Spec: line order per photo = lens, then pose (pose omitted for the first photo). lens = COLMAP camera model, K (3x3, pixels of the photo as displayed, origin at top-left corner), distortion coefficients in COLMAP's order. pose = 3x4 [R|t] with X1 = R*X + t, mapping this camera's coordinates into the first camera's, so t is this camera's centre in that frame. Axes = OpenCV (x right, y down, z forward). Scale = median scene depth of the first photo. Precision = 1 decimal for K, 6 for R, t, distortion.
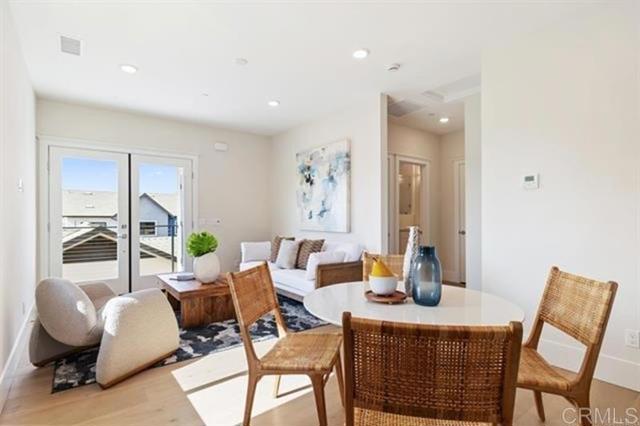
lens RADIAL K [[334.8, 0, 319.8], [0, 334.8, 214.7], [0, 0, 1]] dist [-0.001680, -0.000100]
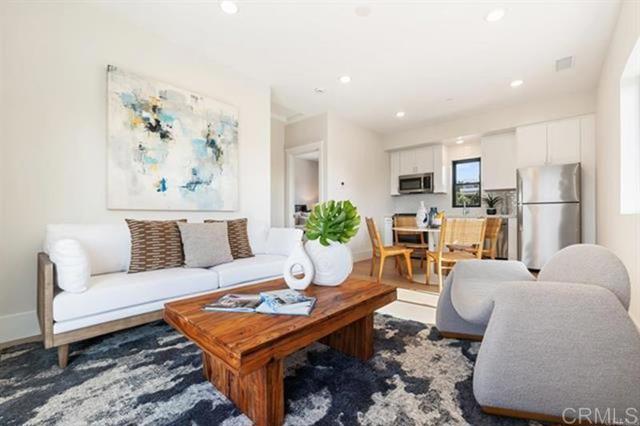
lens RADIAL K [[277.4, 0, 319.3], [0, 277.4, 215.3], [0, 0, 1]] dist [0.001788, 0.000080]
pose [[-0.208262, 0.001990, 0.978071, -0.632888], [-0.004462, 0.999986, -0.002985, 0.060235], [-0.978063, -0.004986, -0.208251, 0.859979]]
